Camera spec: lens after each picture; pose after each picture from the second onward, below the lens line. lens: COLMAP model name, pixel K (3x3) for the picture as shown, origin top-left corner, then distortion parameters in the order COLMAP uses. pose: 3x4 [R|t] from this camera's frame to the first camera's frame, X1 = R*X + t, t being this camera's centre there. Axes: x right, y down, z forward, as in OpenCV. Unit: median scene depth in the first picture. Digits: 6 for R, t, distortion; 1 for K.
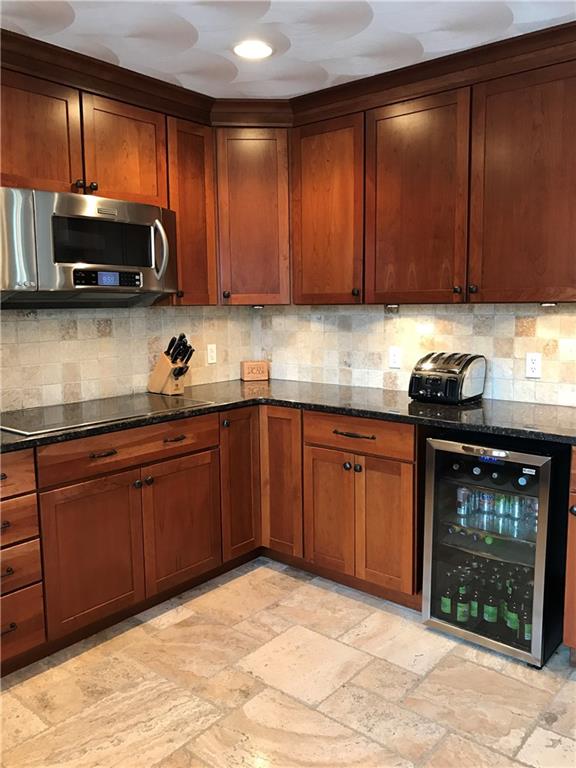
lens RADIAL K [[637.1, 0, 303.9], [0, 637.1, 380.6], [0, 0, 1]] dist [0.025662, -0.036850]
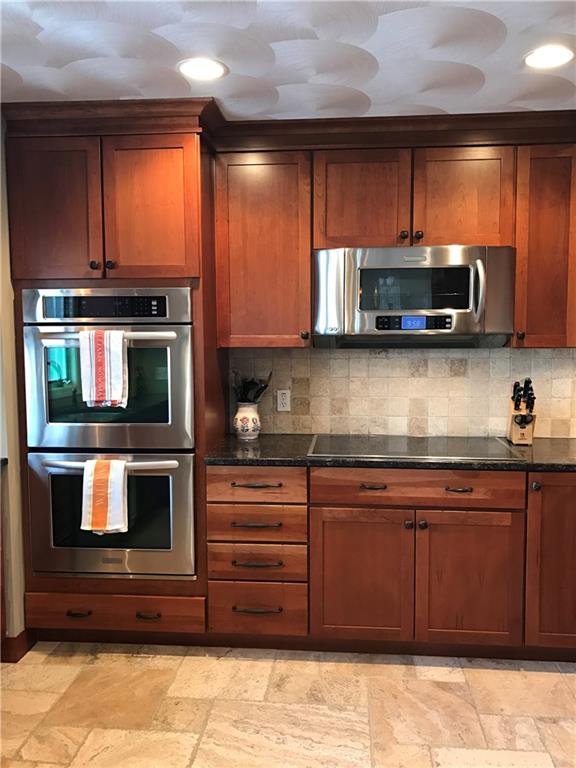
lens RADIAL K [[637.1, 0, 286.1], [0, 637.1, 374.9], [0, 0, 1]] dist [0.025662, -0.036850]
pose [[0.546854, 0.069639, -0.834327, 0.387379], [-0.103241, 0.994538, 0.015343, -0.058503], [0.830838, 0.077746, 0.551057, 0.219179]]
